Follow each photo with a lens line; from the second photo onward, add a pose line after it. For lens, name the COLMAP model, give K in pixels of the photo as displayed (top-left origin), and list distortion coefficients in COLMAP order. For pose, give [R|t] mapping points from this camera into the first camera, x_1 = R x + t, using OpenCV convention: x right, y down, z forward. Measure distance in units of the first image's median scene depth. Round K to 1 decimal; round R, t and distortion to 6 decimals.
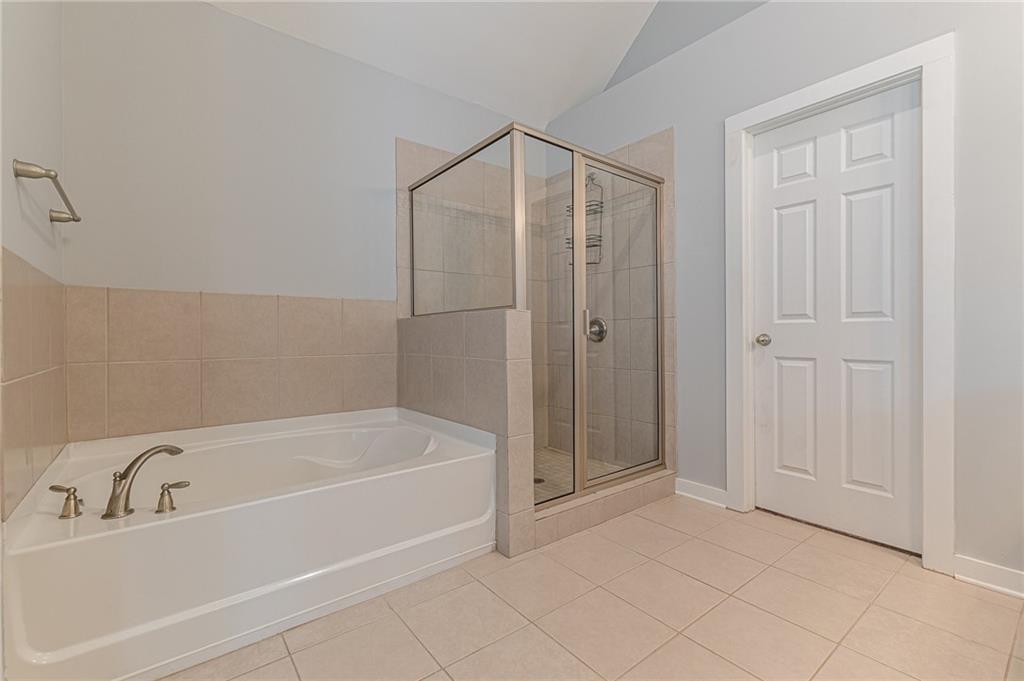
lens RADIAL K [[442.7, 0, 516.8], [0, 442.7, 336.8], [0, 0, 1]] dist [0.002913, -0.000254]
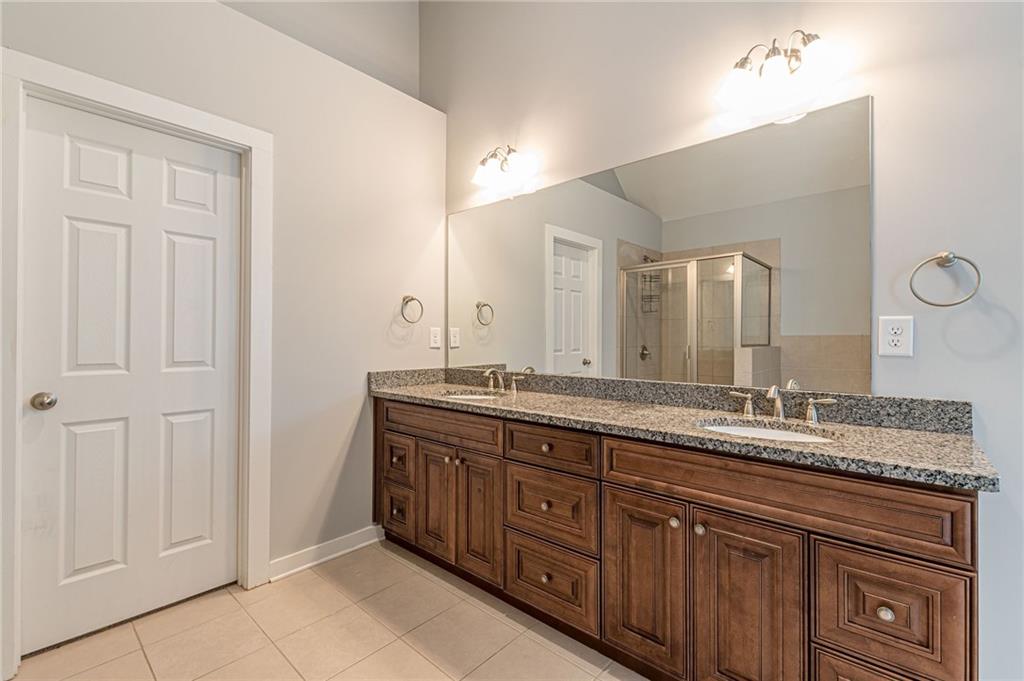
lens RADIAL K [[442.7, 0, 516.8], [0, 442.7, 336.8], [0, 0, 1]] dist [0.002913, -0.000254]
pose [[-0.166525, 0.010213, 0.985984, -0.272617], [0.005516, 0.999940, -0.009426, -0.093186], [-0.986022, 0.003869, -0.166571, 0.442600]]
